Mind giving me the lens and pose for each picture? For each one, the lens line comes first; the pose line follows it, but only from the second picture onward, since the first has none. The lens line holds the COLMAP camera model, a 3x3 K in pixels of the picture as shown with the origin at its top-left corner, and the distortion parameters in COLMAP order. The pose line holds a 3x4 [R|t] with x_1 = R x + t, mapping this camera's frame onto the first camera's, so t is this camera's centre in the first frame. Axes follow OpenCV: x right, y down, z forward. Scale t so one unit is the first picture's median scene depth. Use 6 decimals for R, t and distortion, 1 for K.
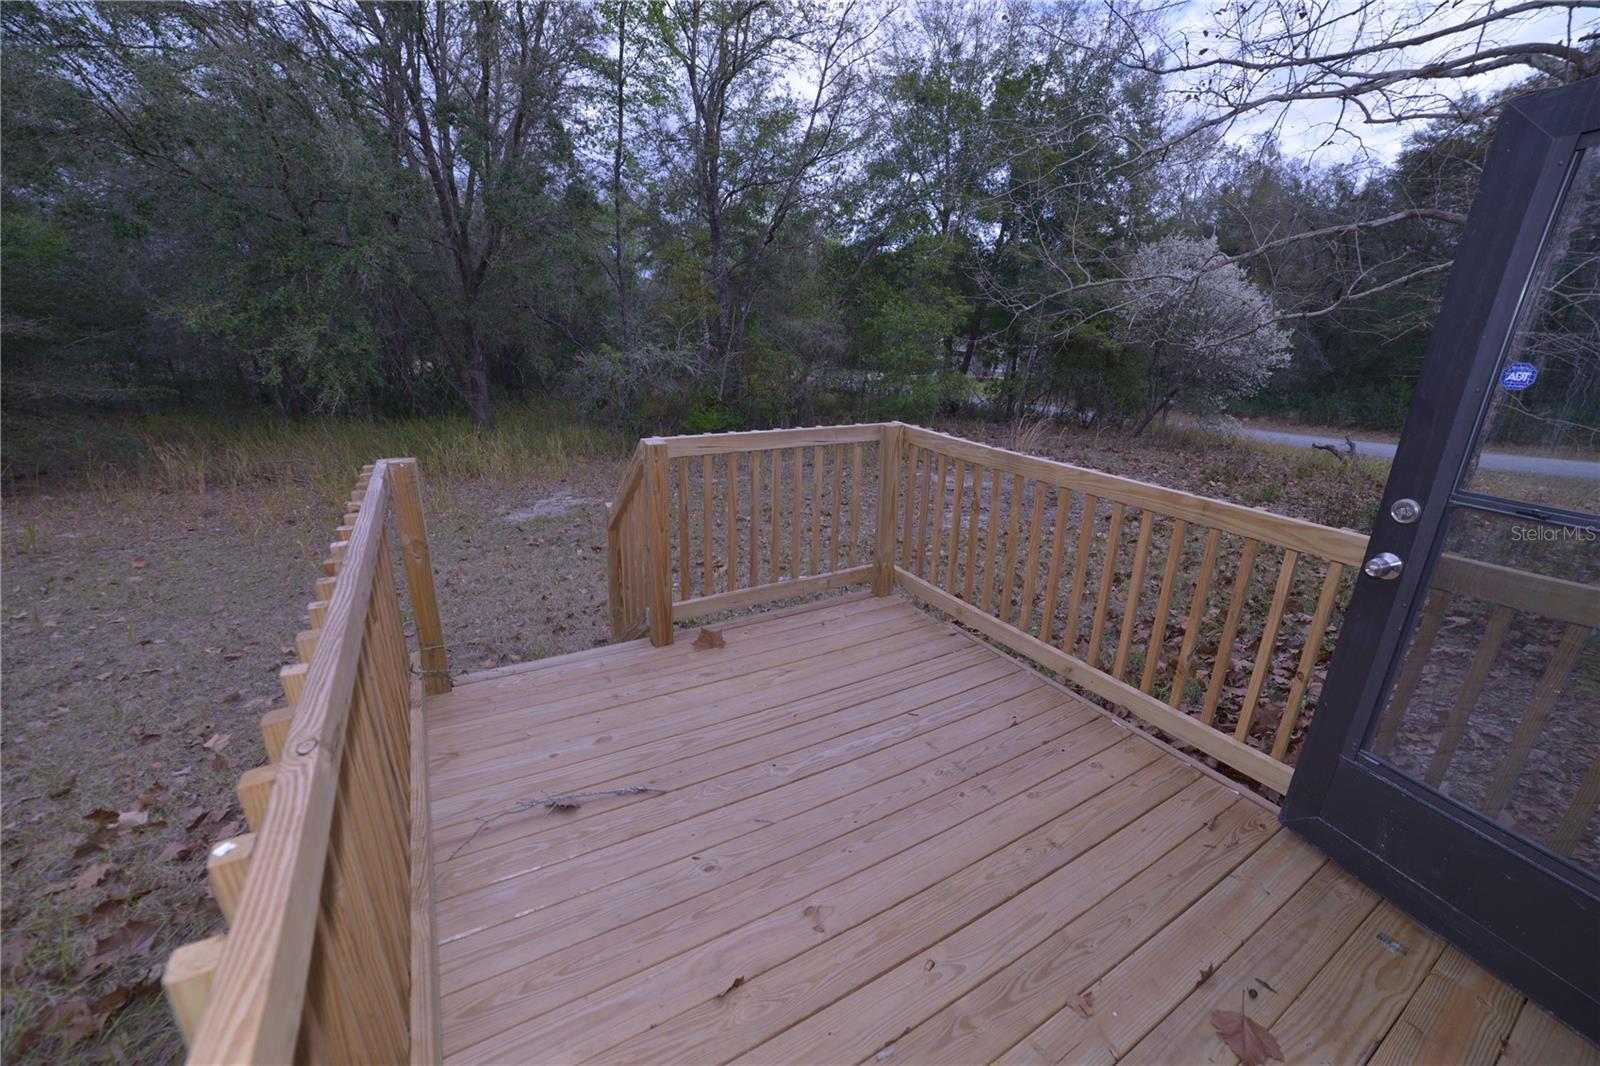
lens RADIAL K [[645.2, 0, 804.3], [0, 645.2, 532.6], [0, 0, 1]] dist [-0.107020, 0.036474]
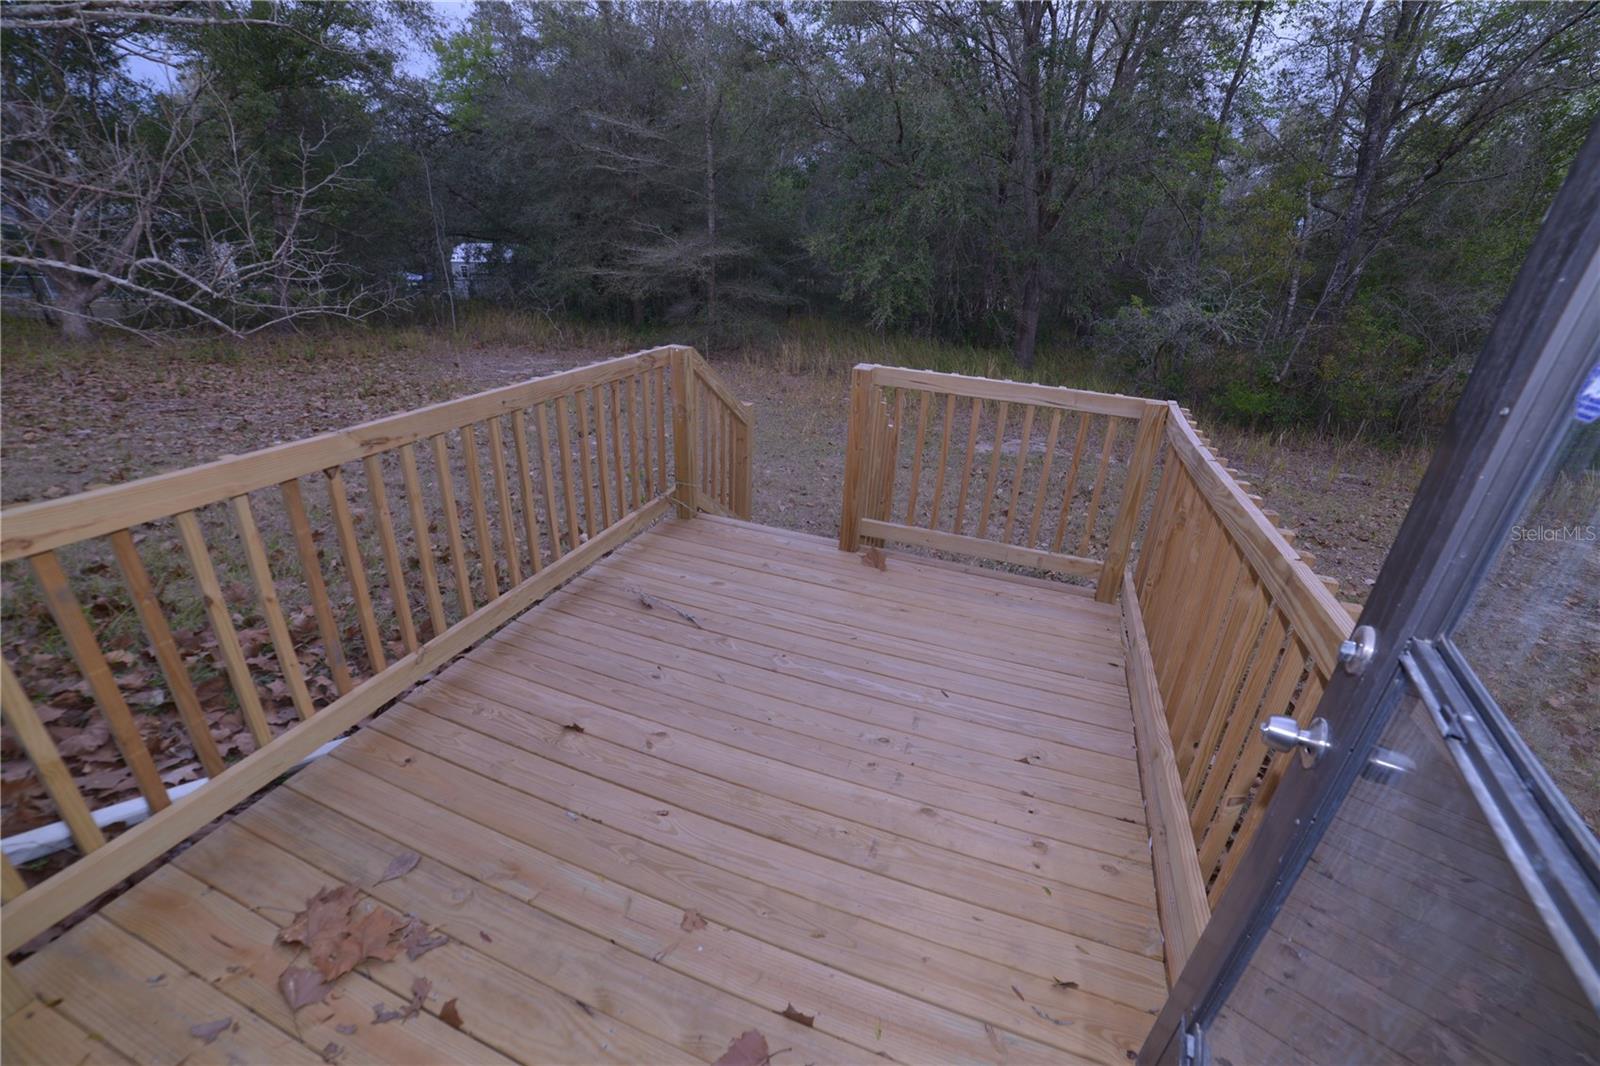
lens RADIAL K [[645.2, 0, 804.3], [0, 645.2, 532.6], [0, 0, 1]] dist [-0.107020, 0.036474]
pose [[0.632345, 0.320993, -0.705055, 0.521692], [-0.266033, 0.944747, 0.191521, -0.051357], [0.727575, 0.066461, 0.682801, 0.169779]]
